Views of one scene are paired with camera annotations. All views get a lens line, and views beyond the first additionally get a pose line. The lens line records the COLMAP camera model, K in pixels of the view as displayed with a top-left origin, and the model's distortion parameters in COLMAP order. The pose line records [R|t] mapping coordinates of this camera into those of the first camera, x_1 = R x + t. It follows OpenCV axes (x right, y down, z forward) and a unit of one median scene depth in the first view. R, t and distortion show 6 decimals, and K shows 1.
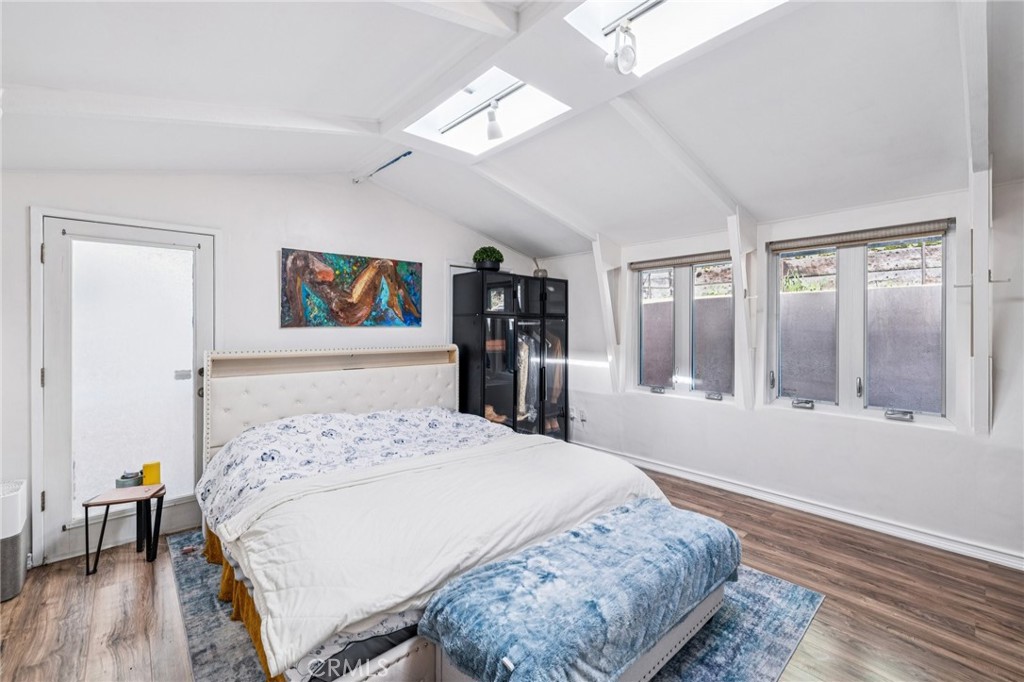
lens RADIAL K [[421.8, 0, 511.7], [0, 421.8, 326.3], [0, 0, 1]] dist [-0.000760, 0.000286]
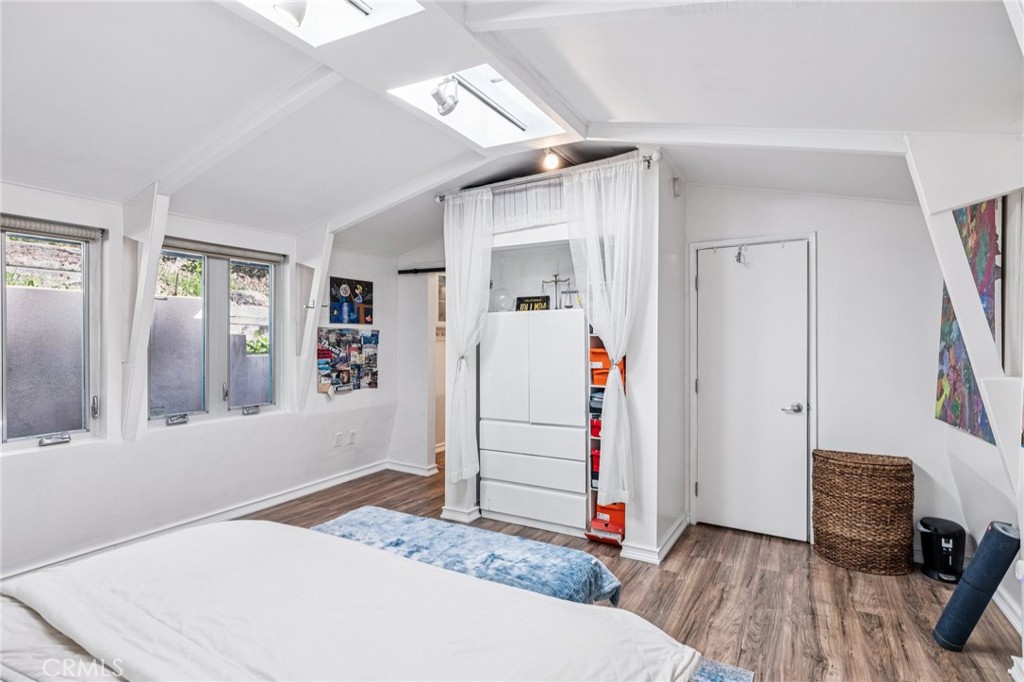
lens RADIAL K [[504.2, 0, 512.0], [0, 504.2, 341.0], [0, 0, 1]] dist [0.000997, 0.000127]
pose [[-0.322153, -0.005085, 0.946674, -0.525684], [-0.006951, 0.999971, 0.003005, 0.005110], [-0.946662, -0.005613, -0.322179, 0.609081]]
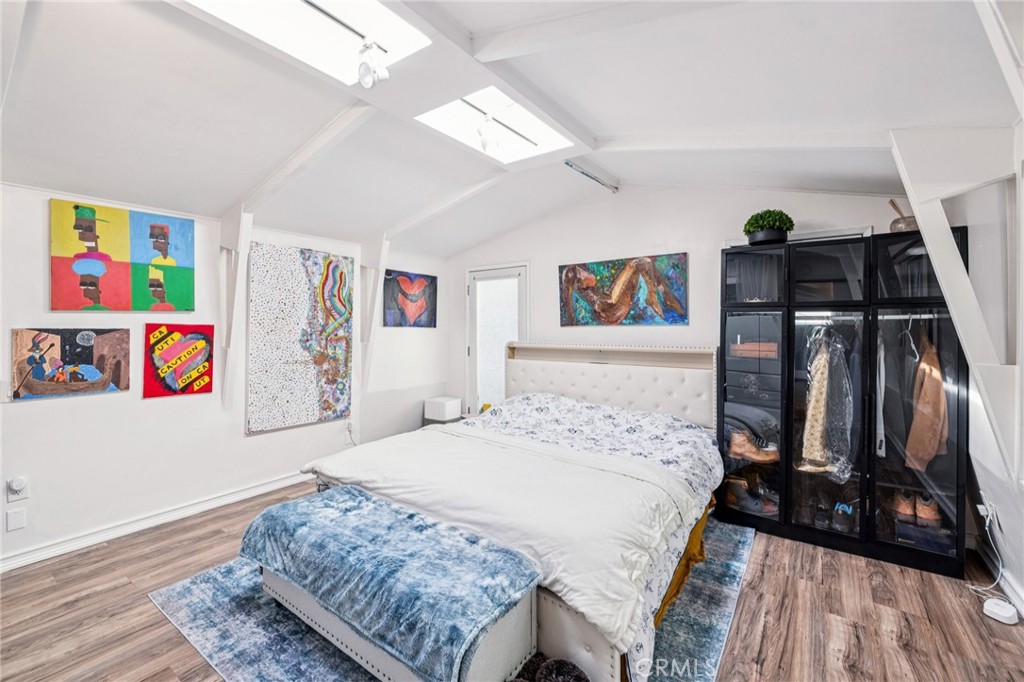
lens RADIAL K [[421.8, 0, 511.7], [0, 421.8, 326.3], [0, 0, 1]] dist [-0.000760, 0.000286]
pose [[0.232782, -0.003098, -0.972524, 0.665962], [0.006385, 0.999978, -0.001657, 0.003957], [0.972508, -0.005824, 0.232797, 0.525696]]
